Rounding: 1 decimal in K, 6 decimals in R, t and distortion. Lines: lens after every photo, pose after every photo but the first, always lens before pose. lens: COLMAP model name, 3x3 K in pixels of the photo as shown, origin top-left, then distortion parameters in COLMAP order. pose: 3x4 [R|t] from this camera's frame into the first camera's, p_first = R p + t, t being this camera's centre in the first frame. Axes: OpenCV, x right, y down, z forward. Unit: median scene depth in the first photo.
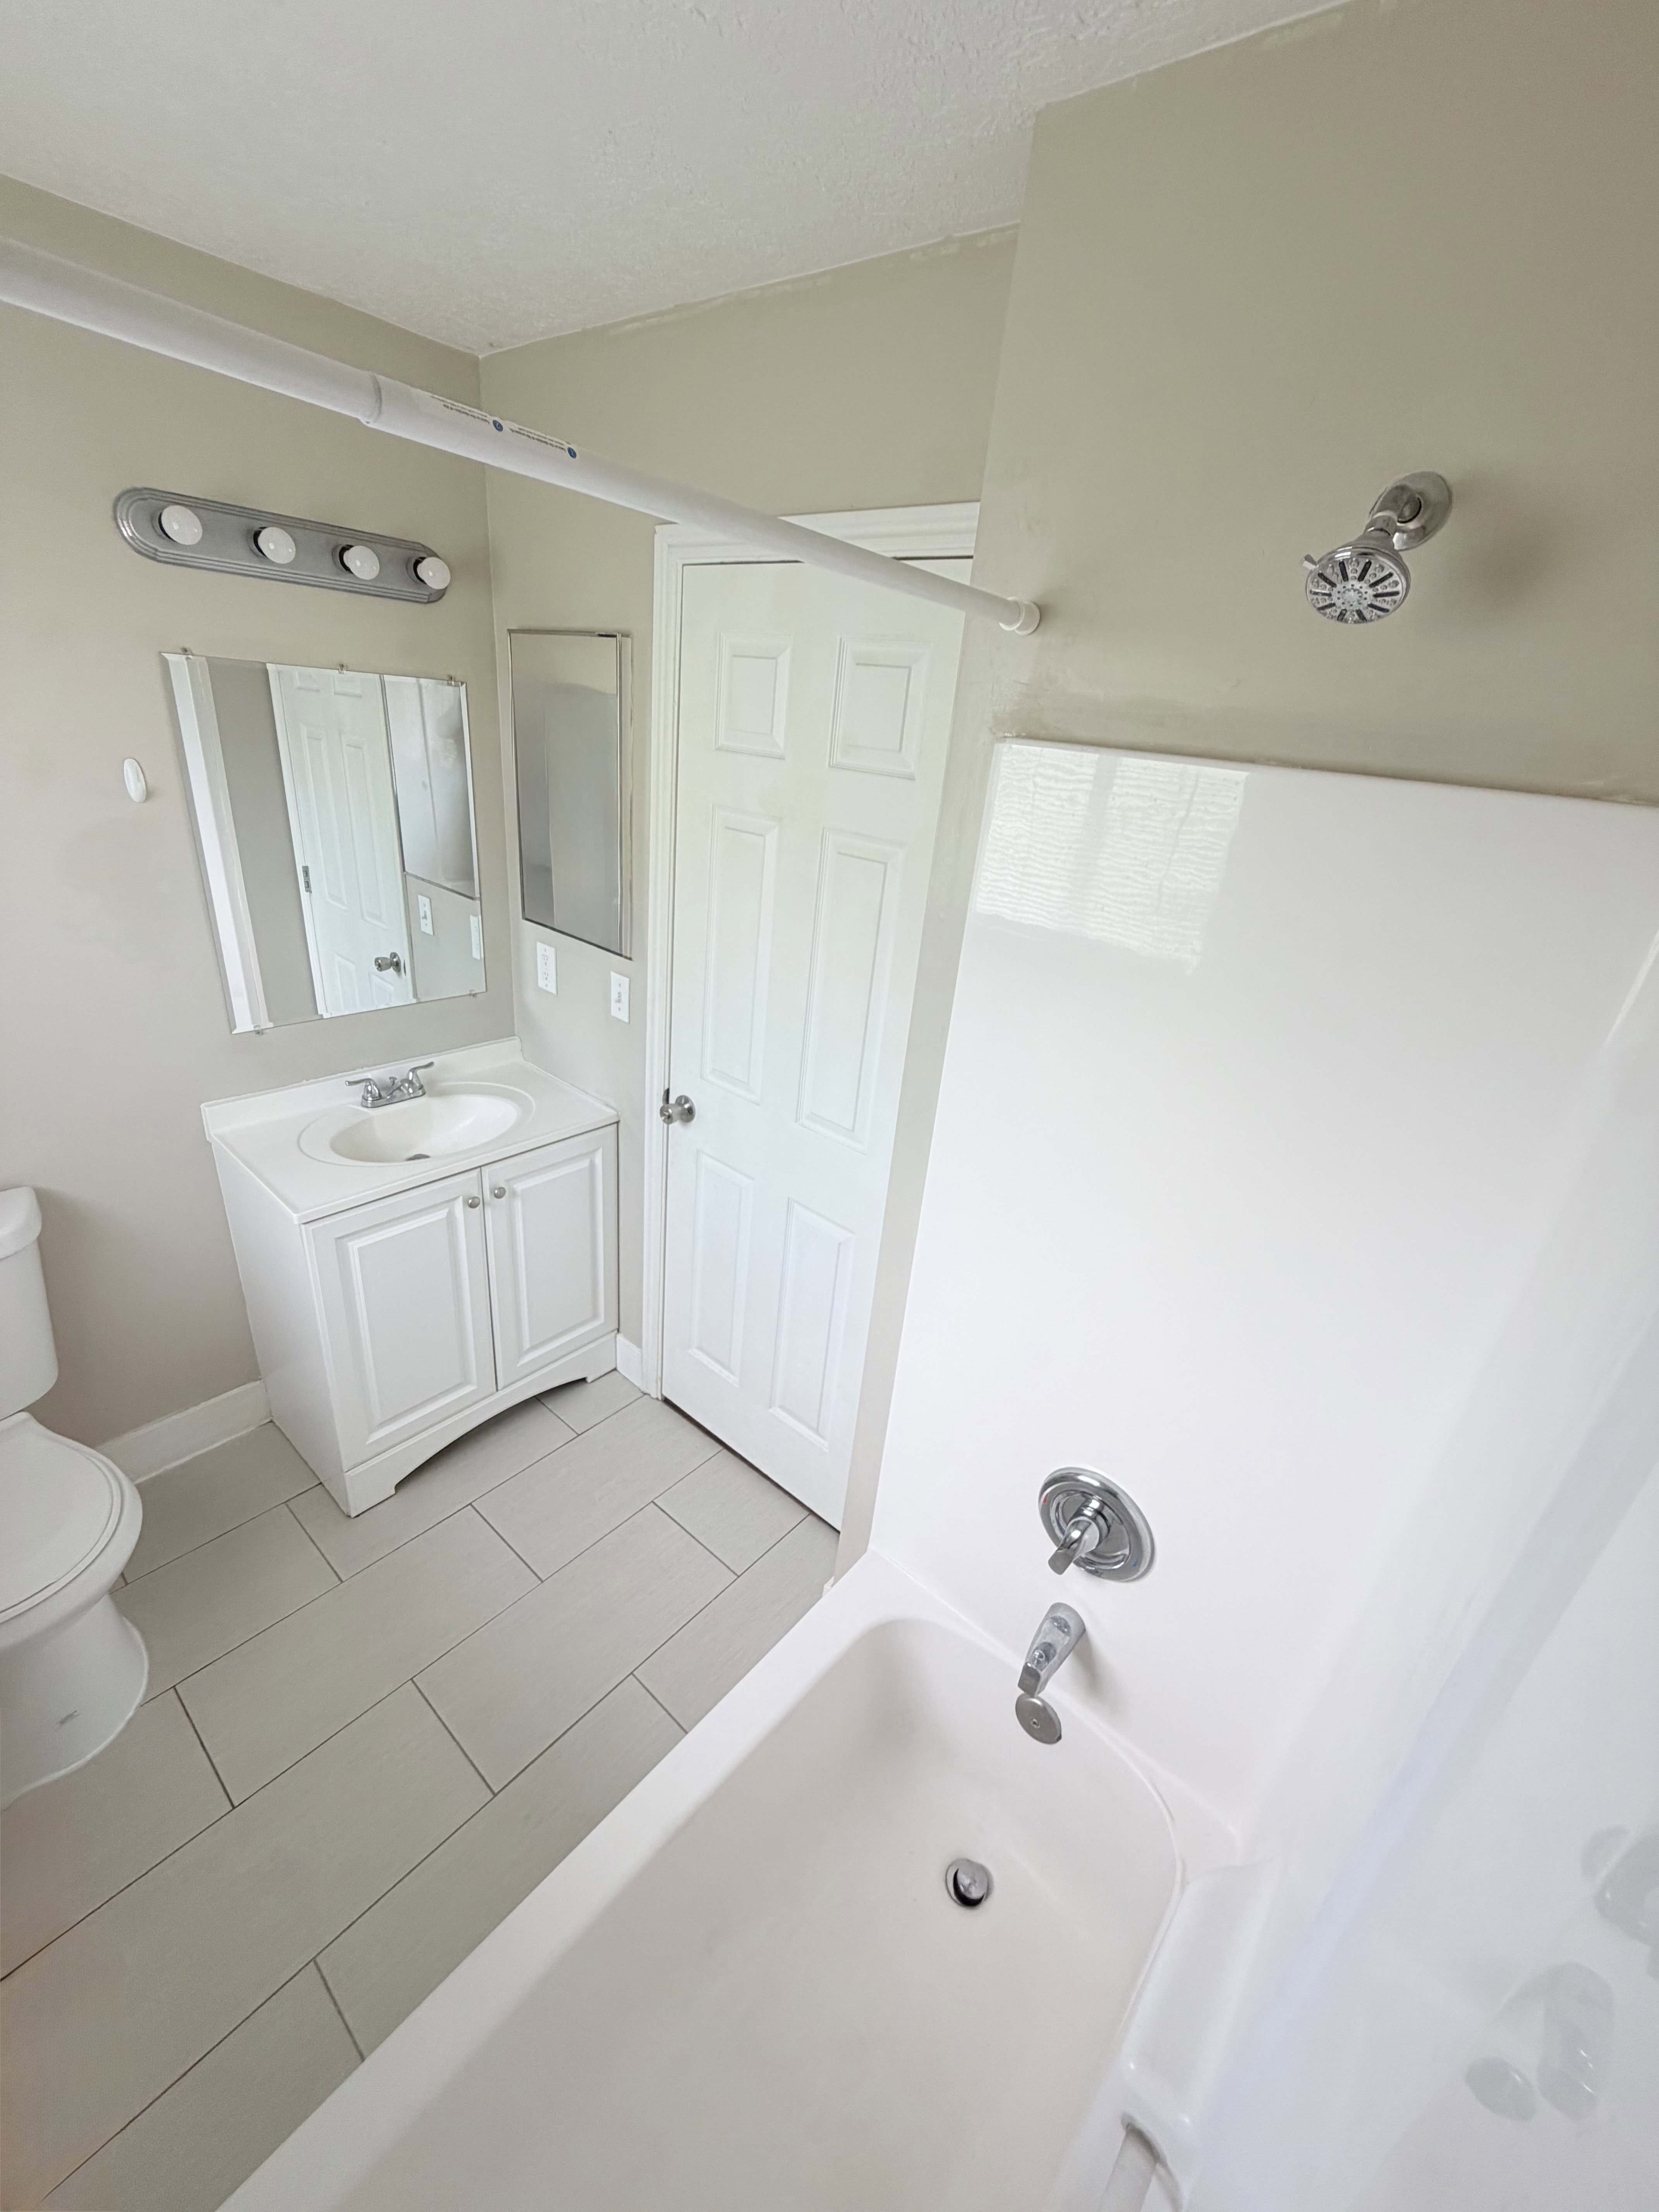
lens RADIAL K [[883.0, 0, 829.5], [0, 883.0, 1106.0], [0, 0, 1]] dist [0.000313, 0.000176]
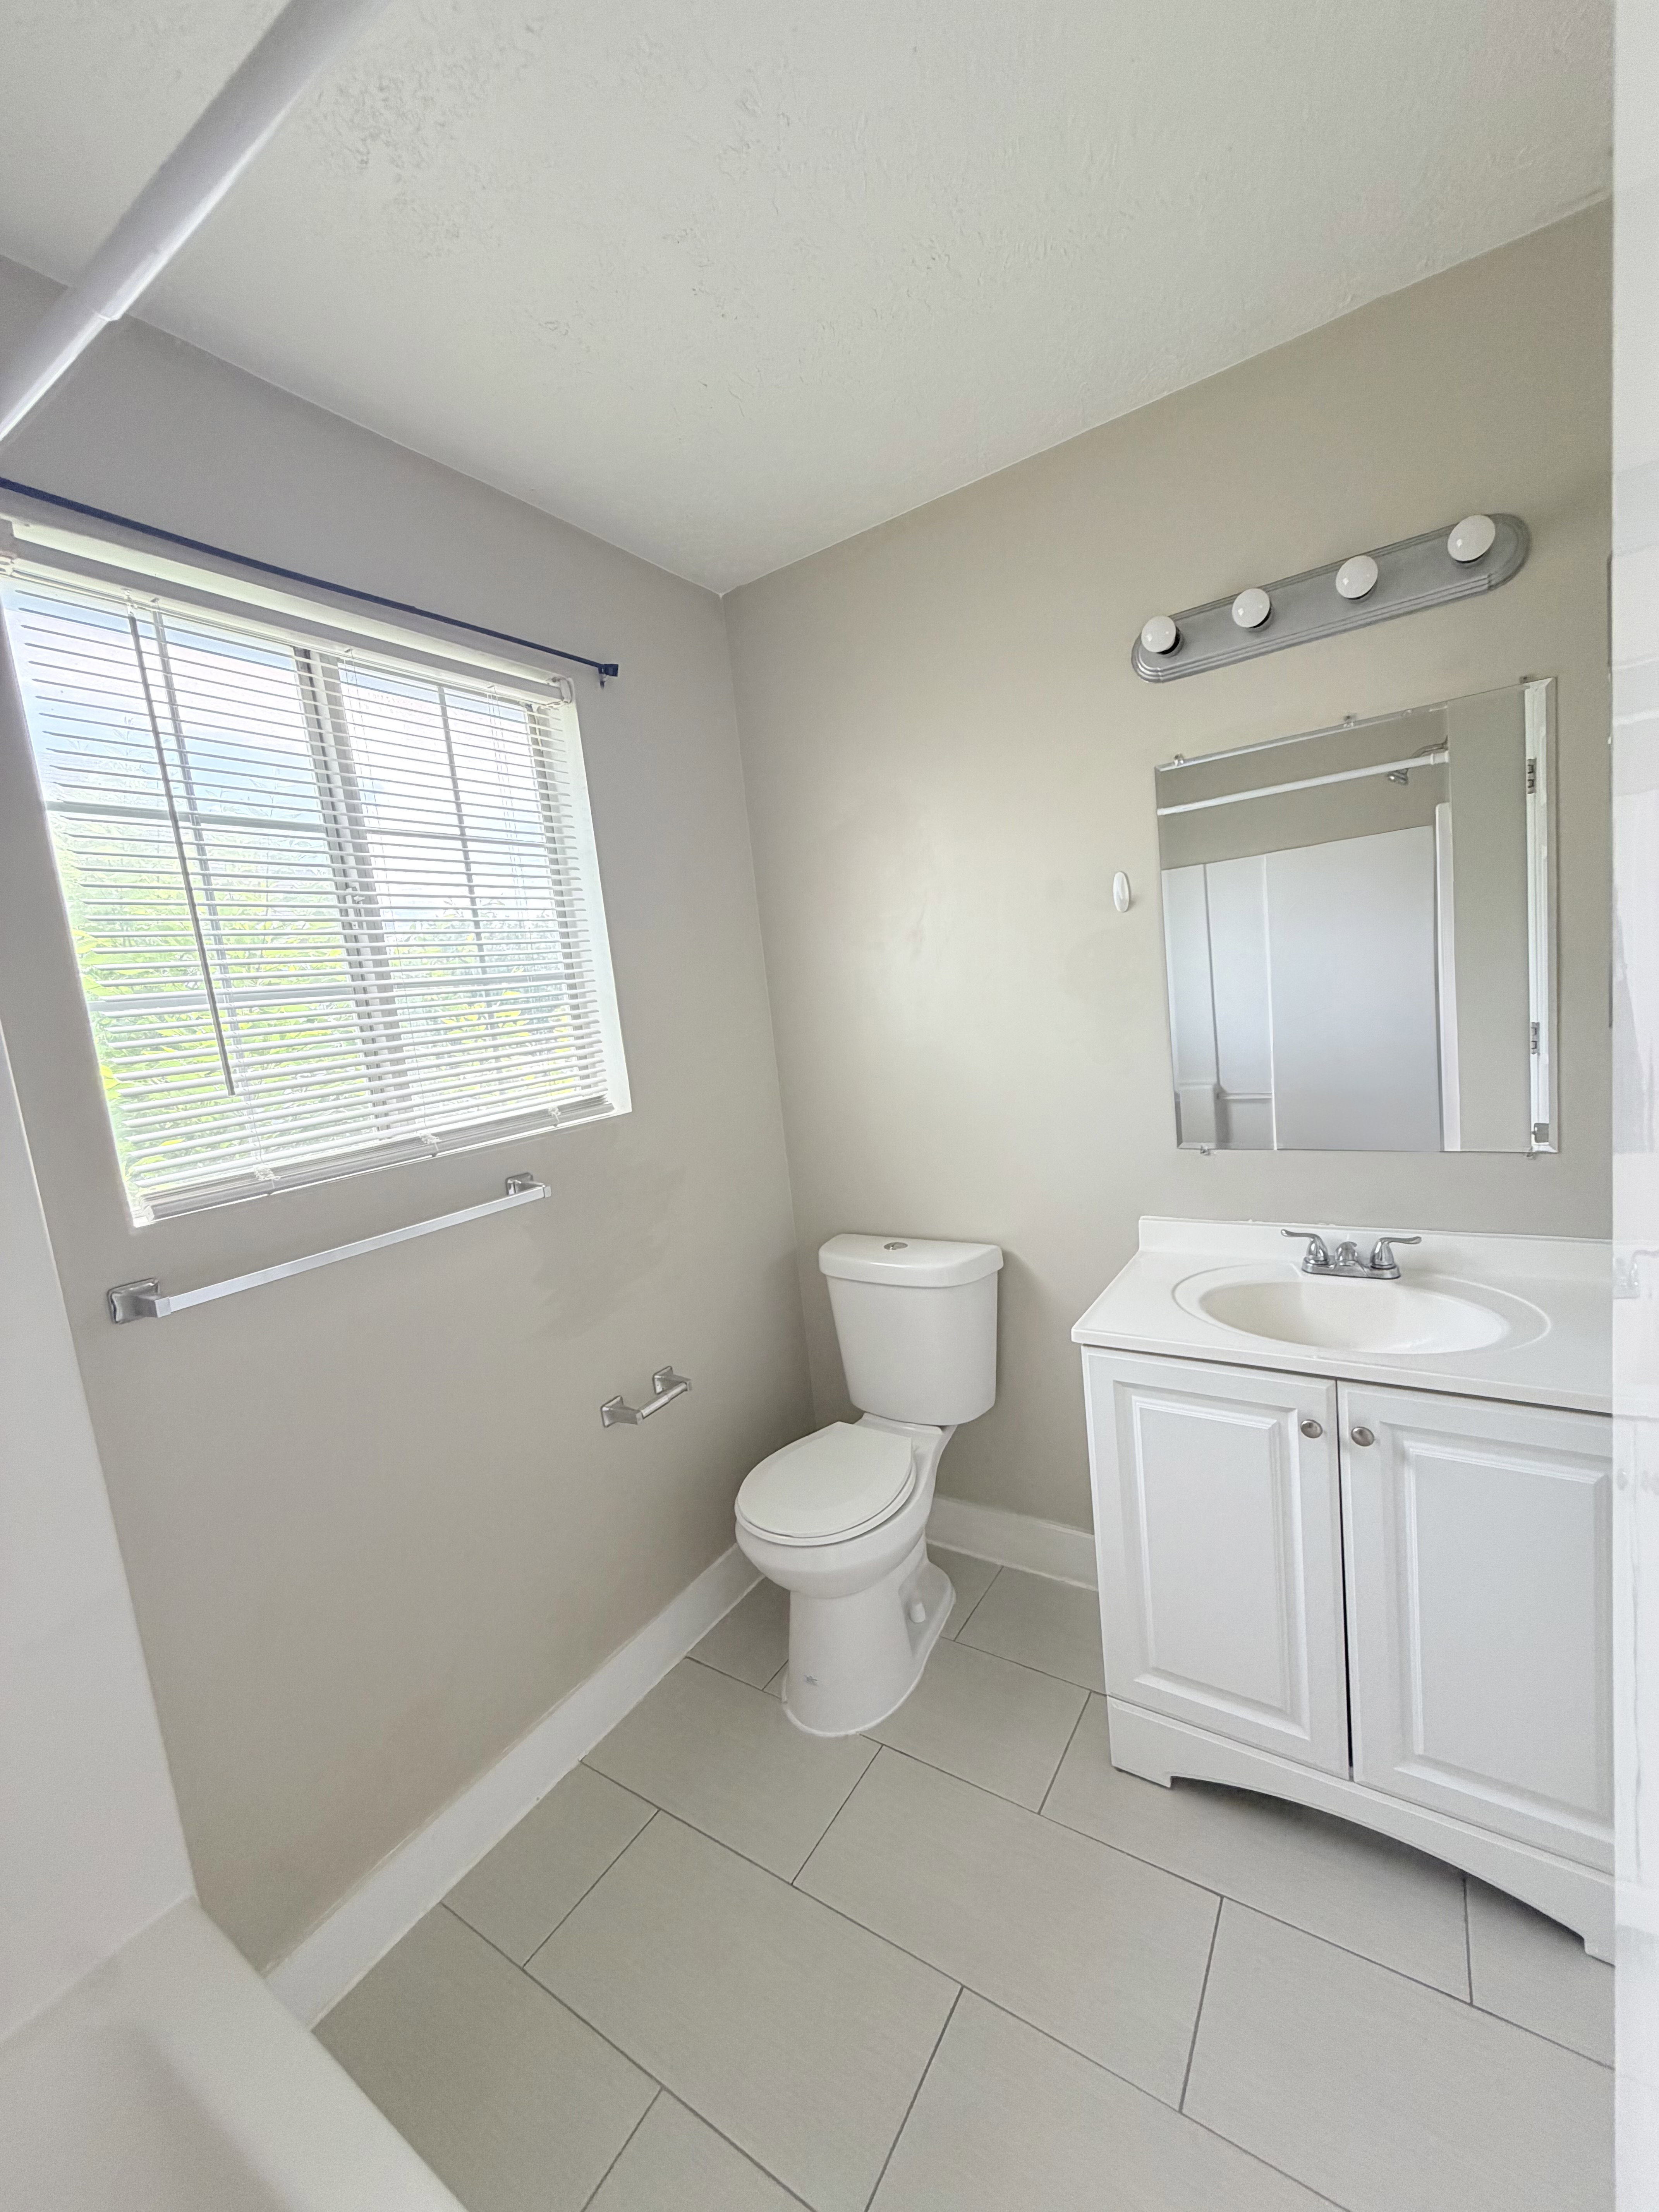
lens RADIAL K [[883.0, 0, 829.5], [0, 883.0, 1106.0], [0, 0, 1]] dist [0.000313, 0.000176]
pose [[0.108492, 0.019646, -0.993903, 0.190970], [-0.294433, 0.955580, -0.013251, -0.003785], [0.949494, 0.294076, 0.109457, 0.509918]]
